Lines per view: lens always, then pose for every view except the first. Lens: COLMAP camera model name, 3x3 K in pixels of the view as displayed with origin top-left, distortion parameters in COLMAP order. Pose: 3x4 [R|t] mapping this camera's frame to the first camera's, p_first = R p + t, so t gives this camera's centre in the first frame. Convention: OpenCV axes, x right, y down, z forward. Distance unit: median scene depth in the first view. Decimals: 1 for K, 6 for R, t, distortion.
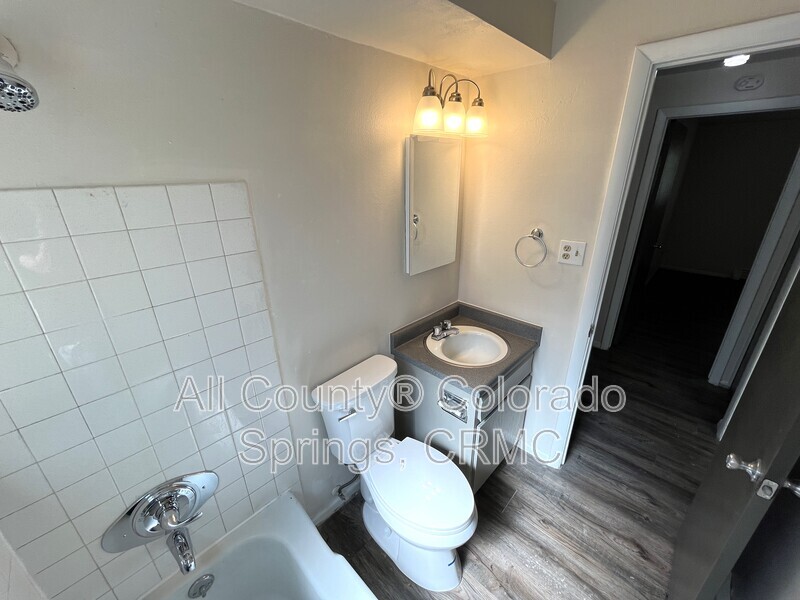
lens RADIAL K [[322.4, 0, 401.8], [0, 322.4, 299.9], [0, 0, 1]] dist [-0.001080, -0.000044]
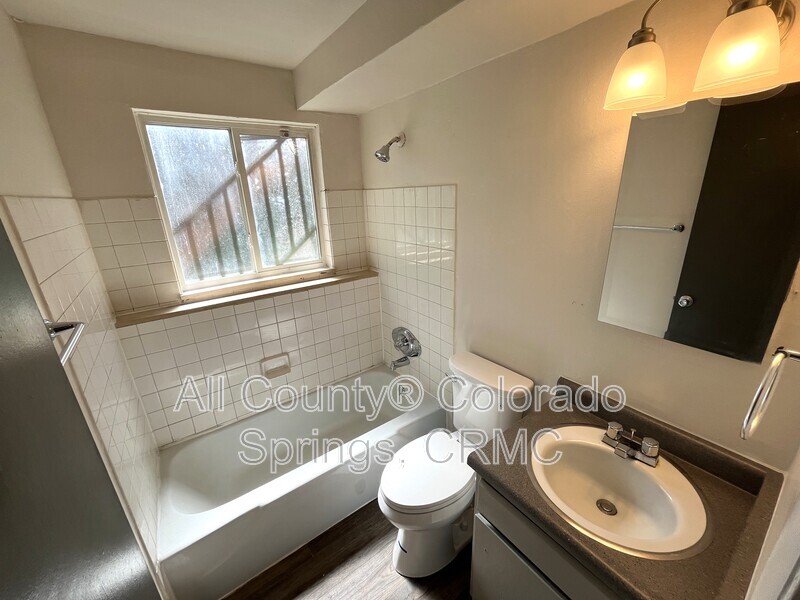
lens RADIAL K [[322.4, 0, 401.8], [0, 322.4, 299.9], [0, 0, 1]] dist [-0.001080, -0.000044]
pose [[-0.176484, 0.328274, -0.927949, 1.074884], [-0.337909, 0.865247, 0.370358, -0.335042], [0.924484, 0.378924, -0.041775, 0.924707]]
